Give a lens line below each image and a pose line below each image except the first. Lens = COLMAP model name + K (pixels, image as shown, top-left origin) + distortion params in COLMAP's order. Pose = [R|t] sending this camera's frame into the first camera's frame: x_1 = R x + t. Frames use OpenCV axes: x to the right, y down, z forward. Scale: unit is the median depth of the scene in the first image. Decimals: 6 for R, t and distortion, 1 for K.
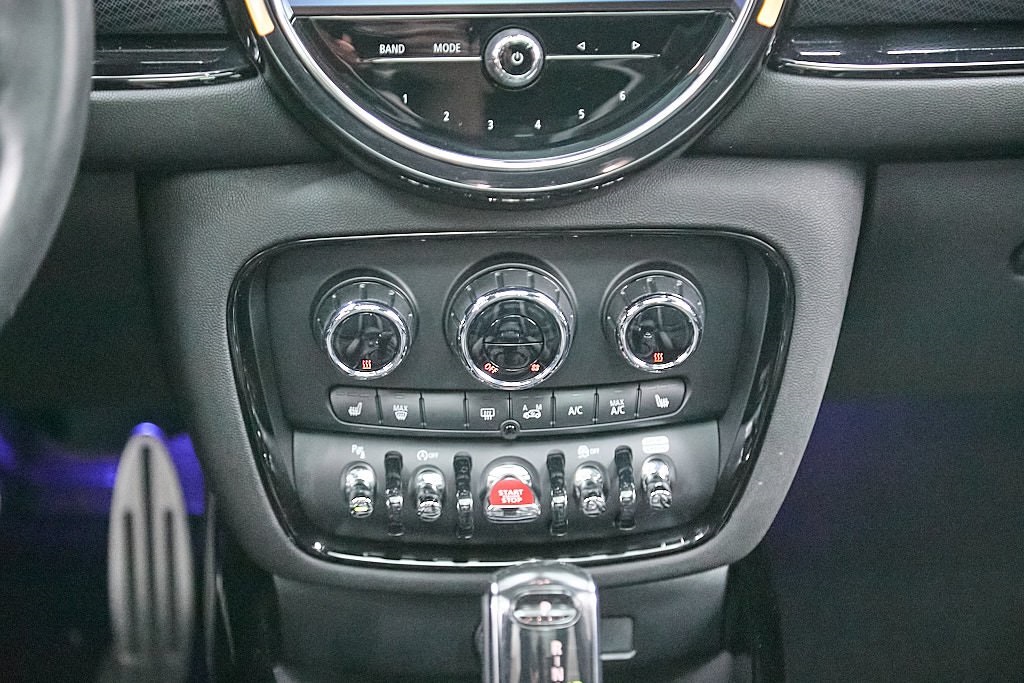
lens RADIAL K [[2646.3, 0, 508.2], [0, 2646.3, 350.0], [0, 0, 1]] dist [-0.063293, 0.000000]
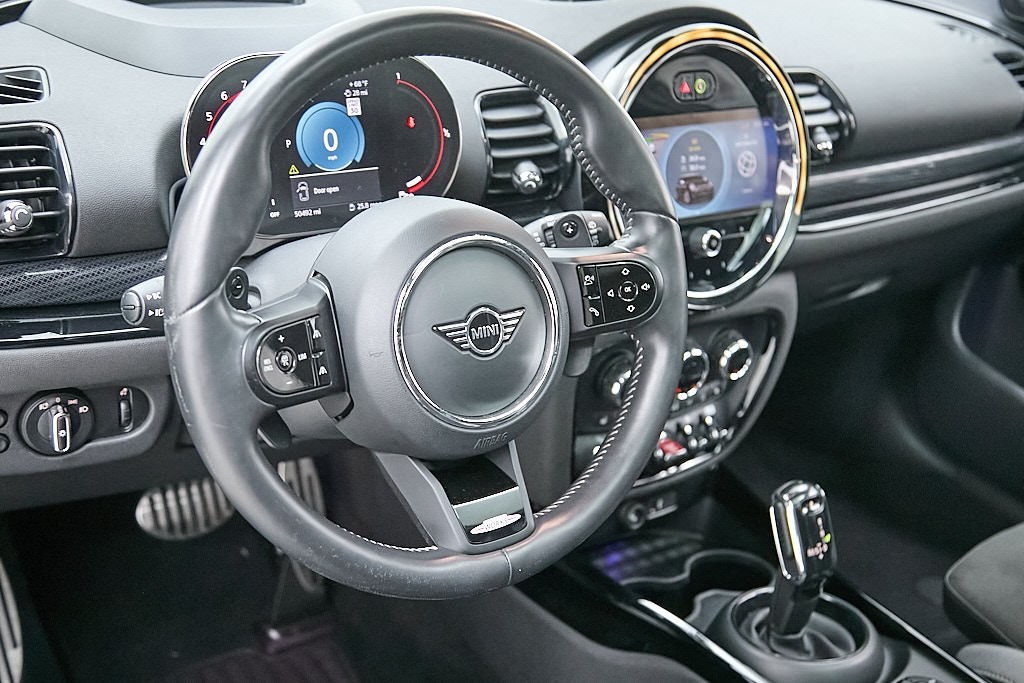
lens RADIAL K [[1260.3, 0, 511.3], [0, 1260.3, 342.8], [0, 0, 1]] dist [-0.042541, 0.000000]
pose [[0.851405, -0.148710, 0.502986, -0.593945], [0.115811, 0.988597, 0.096250, -0.136545], [-0.511564, -0.023697, 0.858918, 0.222053]]
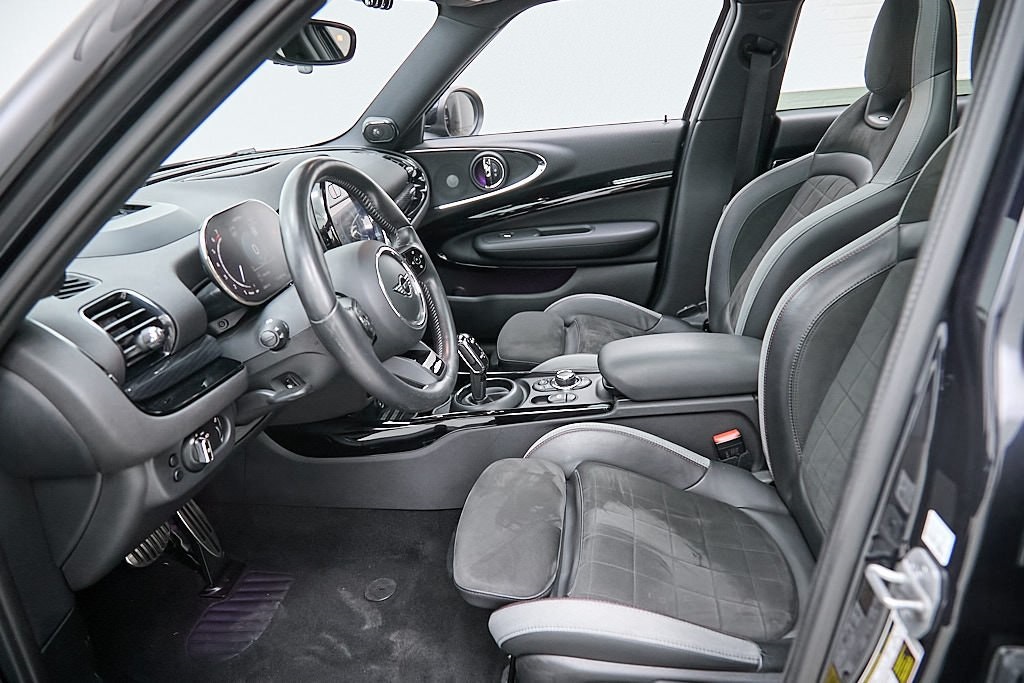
lens RADIAL K [[703.5, 0, 518.7], [0, 703.5, 343.7], [0, 0, 1]] dist [0.004469, 0.000772]
pose [[0.171213, -0.391670, 0.904036, -1.007648], [0.466491, 0.840439, 0.275769, -0.185907], [-0.867798, 0.374509, 0.326604, 0.434653]]
